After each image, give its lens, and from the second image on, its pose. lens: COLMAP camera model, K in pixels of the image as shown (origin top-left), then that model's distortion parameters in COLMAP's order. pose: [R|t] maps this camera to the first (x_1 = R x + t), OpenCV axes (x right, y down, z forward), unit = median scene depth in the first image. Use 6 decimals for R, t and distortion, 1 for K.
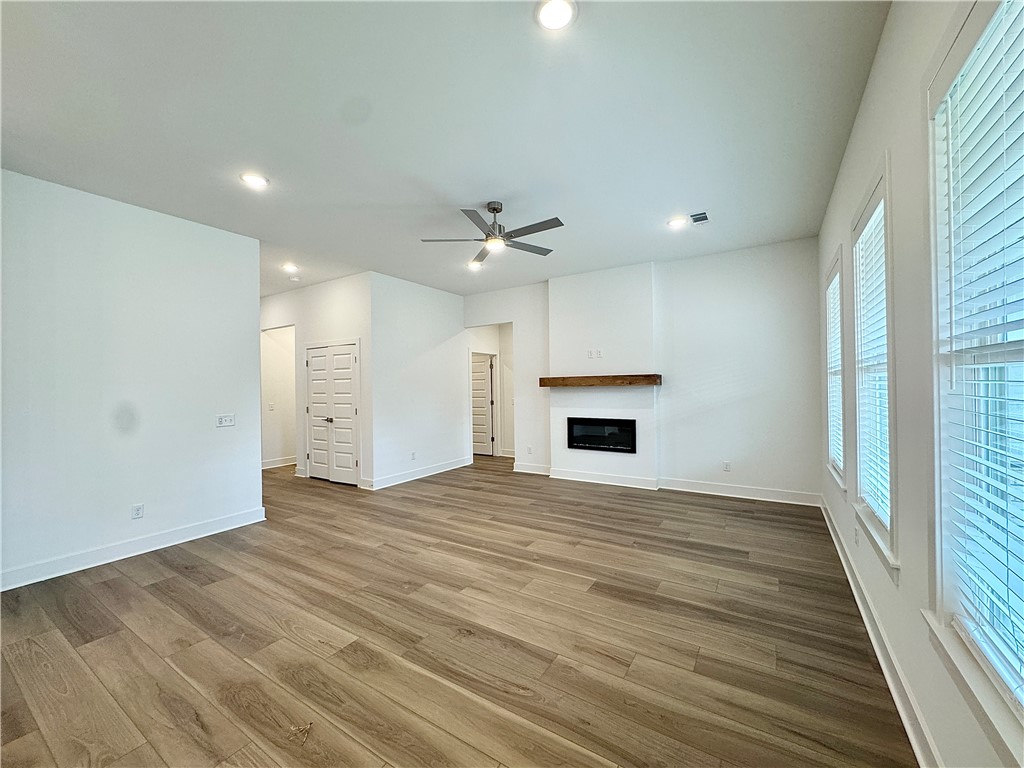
lens RADIAL K [[407.9, 0, 509.7], [0, 407.9, 385.7], [0, 0, 1]] dist [-0.005627, 0.001506]
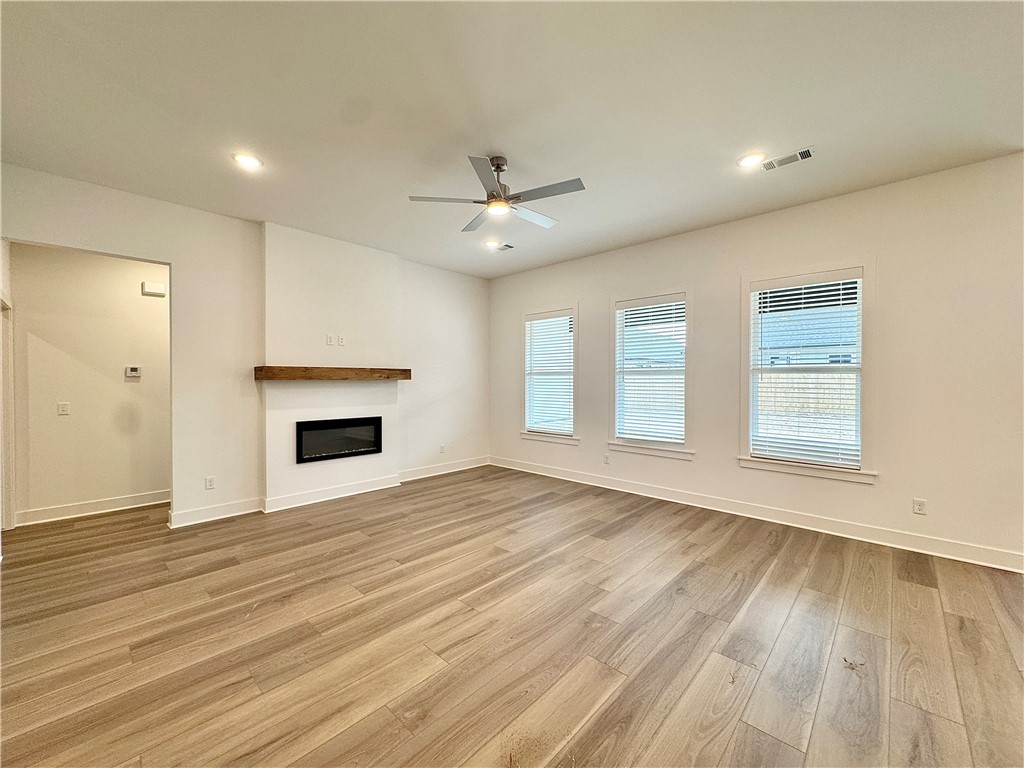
lens RADIAL K [[407.9, 0, 514.8], [0, 407.9, 385.8], [0, 0, 1]] dist [-0.005627, 0.001506]
pose [[0.183617, 0.003898, 0.982990, -0.771595], [-0.003920, 0.999987, -0.003233, 0.020481], [-0.982990, -0.003259, 0.183630, 0.731058]]
